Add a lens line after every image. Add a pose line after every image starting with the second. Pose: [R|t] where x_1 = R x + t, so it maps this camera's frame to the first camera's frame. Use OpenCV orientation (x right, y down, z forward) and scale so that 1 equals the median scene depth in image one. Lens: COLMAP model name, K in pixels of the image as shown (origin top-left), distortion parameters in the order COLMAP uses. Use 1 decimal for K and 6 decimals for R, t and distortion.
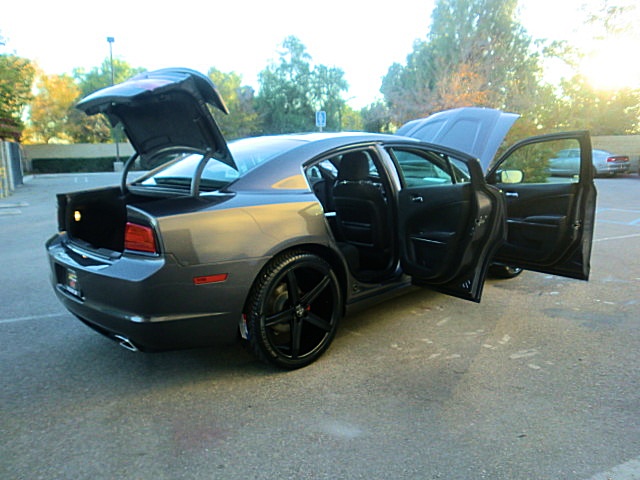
lens RADIAL K [[502.0, 0, 317.1], [0, 502.0, 236.7], [0, 0, 1]] dist [-0.133095, 0.156230]
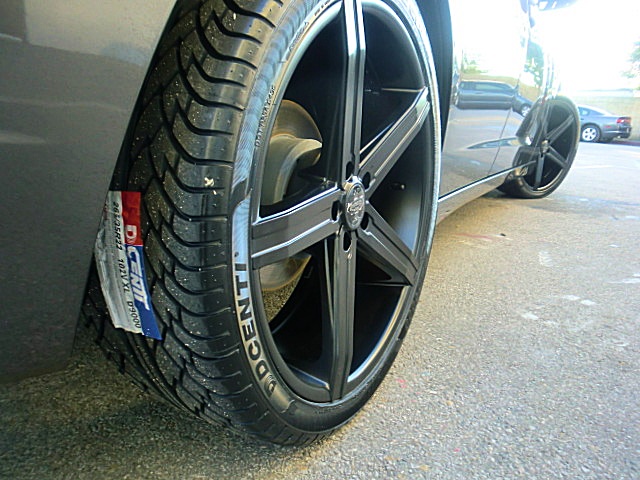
lens RADIAL K [[502.0, 0, 317.1], [0, 502.0, 236.7], [0, 0, 1]] dist [-0.133095, 0.156230]
pose [[0.956216, -0.001814, 0.292656, -0.108530], [-0.023397, 0.996306, 0.082624, 0.124718], [-0.291725, -0.085853, 0.952641, 0.662292]]
